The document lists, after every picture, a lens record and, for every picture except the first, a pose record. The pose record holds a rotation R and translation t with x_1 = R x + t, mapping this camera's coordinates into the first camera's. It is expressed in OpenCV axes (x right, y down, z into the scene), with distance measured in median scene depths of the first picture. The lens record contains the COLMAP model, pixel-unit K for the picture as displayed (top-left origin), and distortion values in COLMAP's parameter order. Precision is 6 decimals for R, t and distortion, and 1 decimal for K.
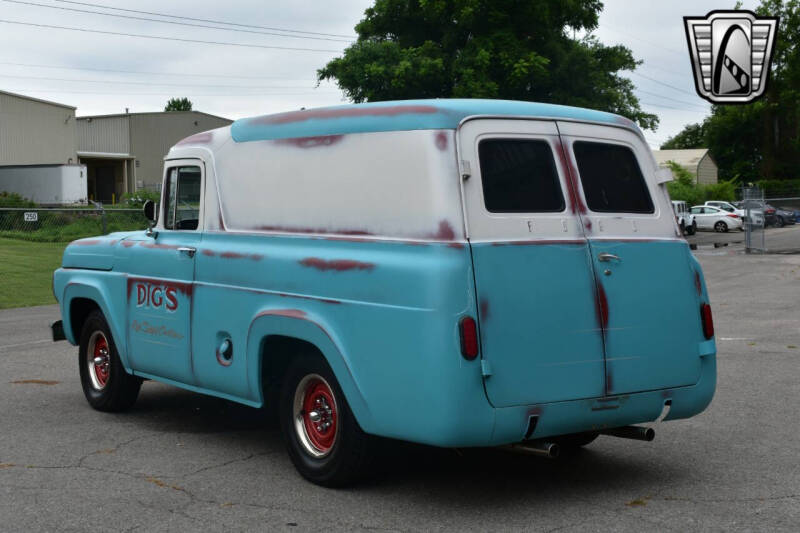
lens RADIAL K [[1149.2, 0, 400.0], [0, 1149.2, 266.5], [0, 0, 1]] dist [-0.013632, -0.091461]
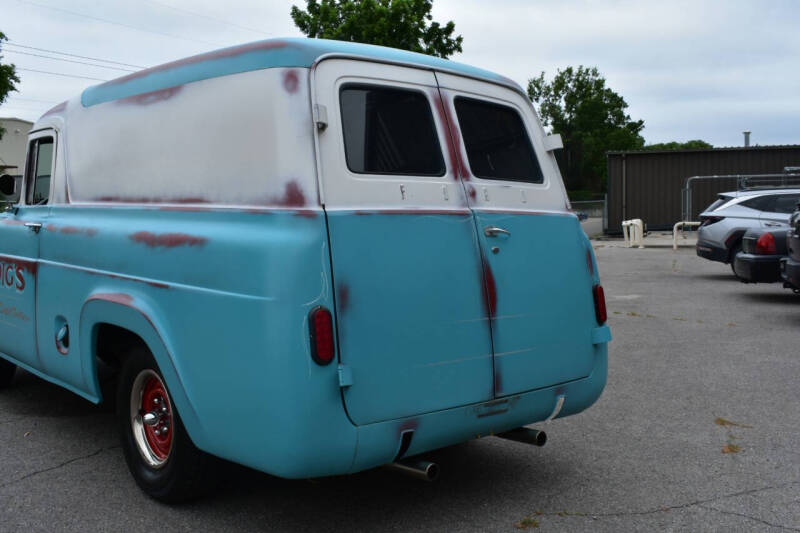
lens RADIAL K [[771.0, 0, 400.0], [0, 771.0, 266.5], [0, 0, 1]] dist [-0.021276, -0.011008]
pose [[0.994430, 0.000020, 0.105398, 0.048912], [-0.002517, 0.999719, 0.023552, 0.003983], [-0.105368, -0.023686, 0.994151, 0.419006]]
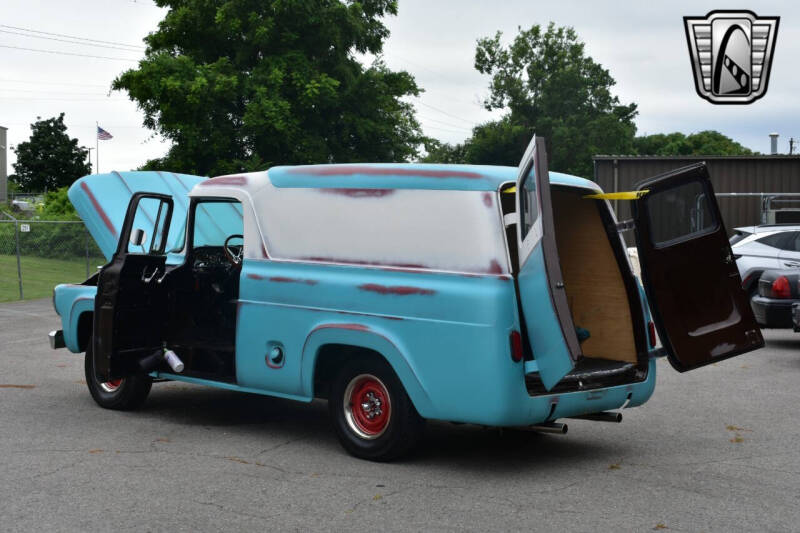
lens RADIAL K [[1149.2, 0, 400.0], [0, 1149.2, 266.5], [0, 0, 1]] dist [-0.013632, -0.091461]
pose [[0.977713, 0.018183, 0.209158, -0.309267], [-0.015940, 0.999796, -0.012403, -0.011528], [-0.209341, 0.008792, 0.977803, -0.266713]]
